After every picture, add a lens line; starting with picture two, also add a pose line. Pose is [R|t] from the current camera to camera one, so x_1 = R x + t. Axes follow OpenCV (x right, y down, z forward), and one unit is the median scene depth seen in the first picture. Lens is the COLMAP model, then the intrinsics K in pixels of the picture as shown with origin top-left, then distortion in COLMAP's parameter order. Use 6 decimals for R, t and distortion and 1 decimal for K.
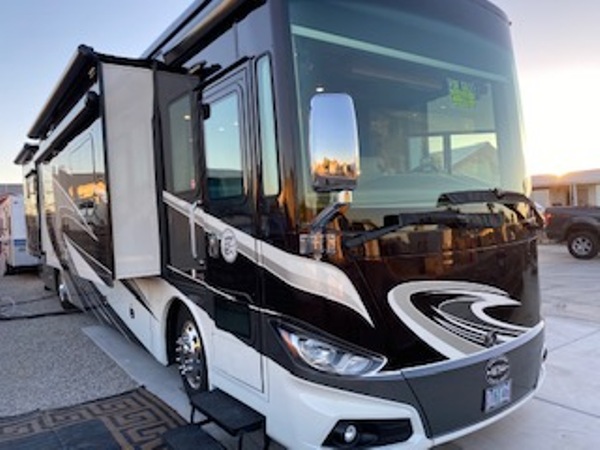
lens RADIAL K [[466.2, 0, 299.6], [0, 466.2, 224.6], [0, 0, 1]] dist [-0.038939, -0.000270]
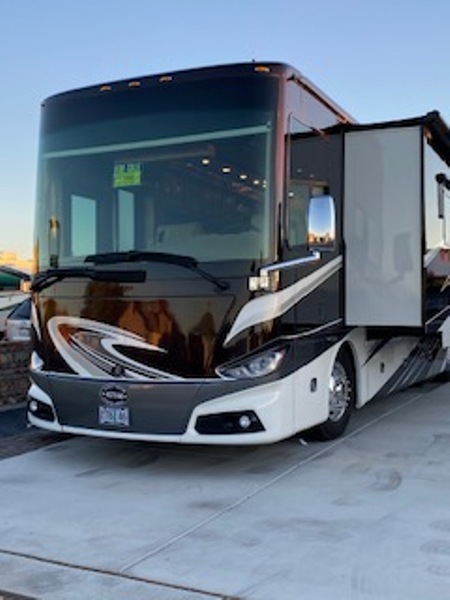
lens RADIAL K [[720.0, 0, 224.9], [0, 720.0, 300.3], [0, 0, 1]] dist [0.018352, 0.000000]
pose [[0.479764, 0.028809, -0.876924, 2.306887], [-0.037587, 0.999218, 0.012263, 0.023494], [0.876592, 0.027077, 0.480472, 0.321184]]
